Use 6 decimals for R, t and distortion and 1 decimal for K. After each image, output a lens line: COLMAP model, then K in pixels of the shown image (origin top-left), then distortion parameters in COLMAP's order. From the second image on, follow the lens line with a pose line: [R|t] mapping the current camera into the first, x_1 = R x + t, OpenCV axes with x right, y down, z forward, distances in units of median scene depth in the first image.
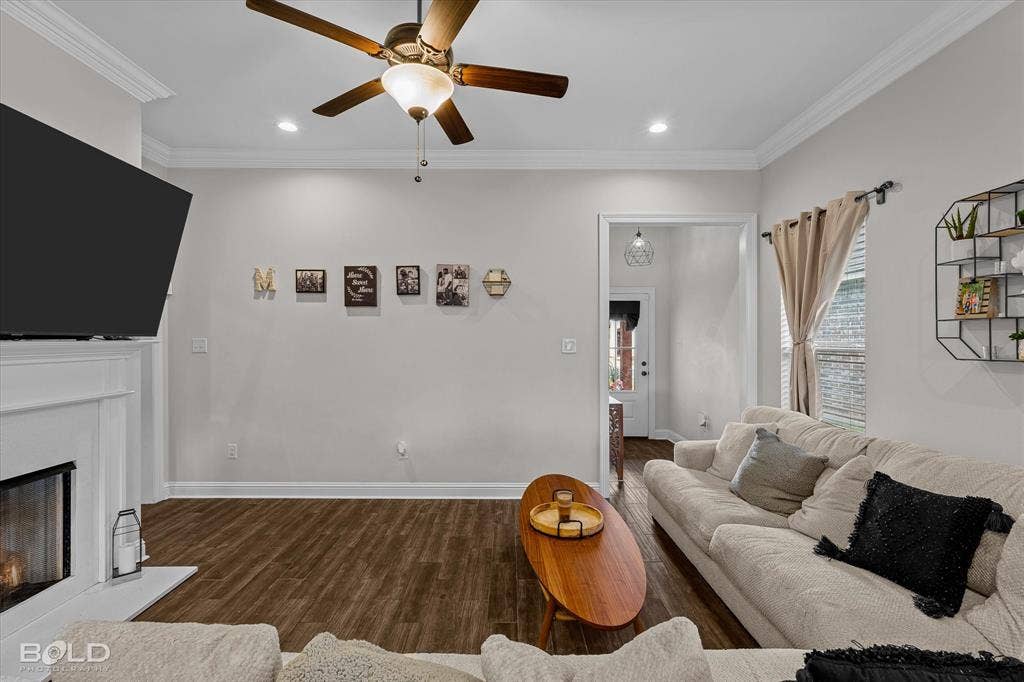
lens RADIAL K [[451.4, 0, 512.4], [0, 451.4, 341.6], [0, 0, 1]] dist [-0.008362, 0.005256]
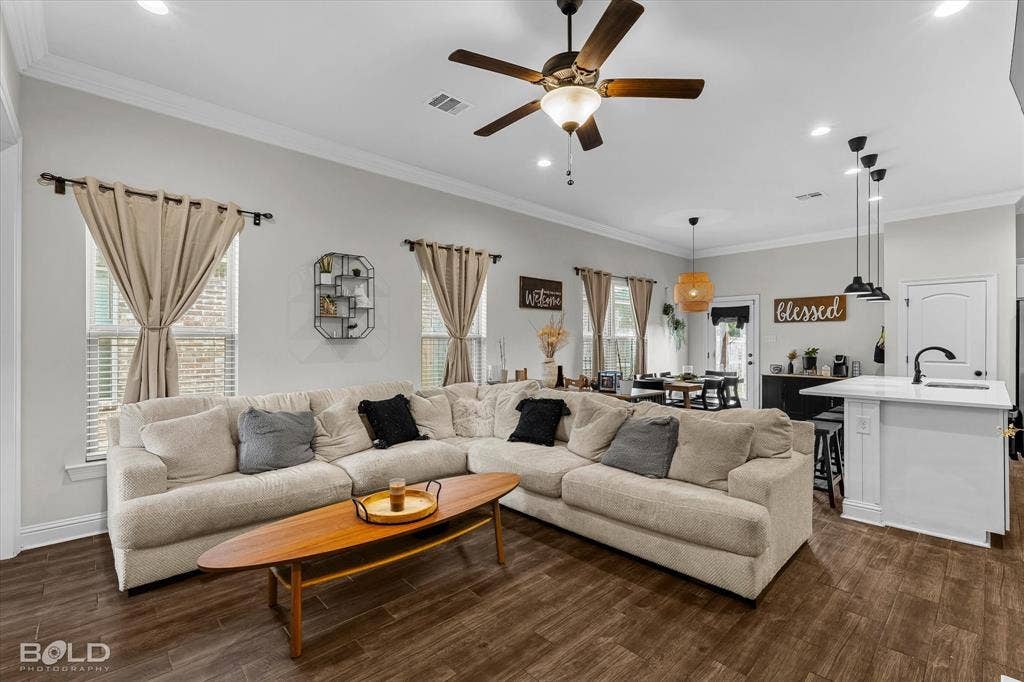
lens RADIAL K [[451.4, 0, 509.8], [0, 451.4, 340.7], [0, 0, 1]] dist [-0.008362, 0.005256]
pose [[-0.678260, -0.001795, 0.734820, -0.471954], [-0.000009, 0.999997, 0.002434, 0.024641], [-0.734822, 0.001644, -0.678258, 0.932472]]
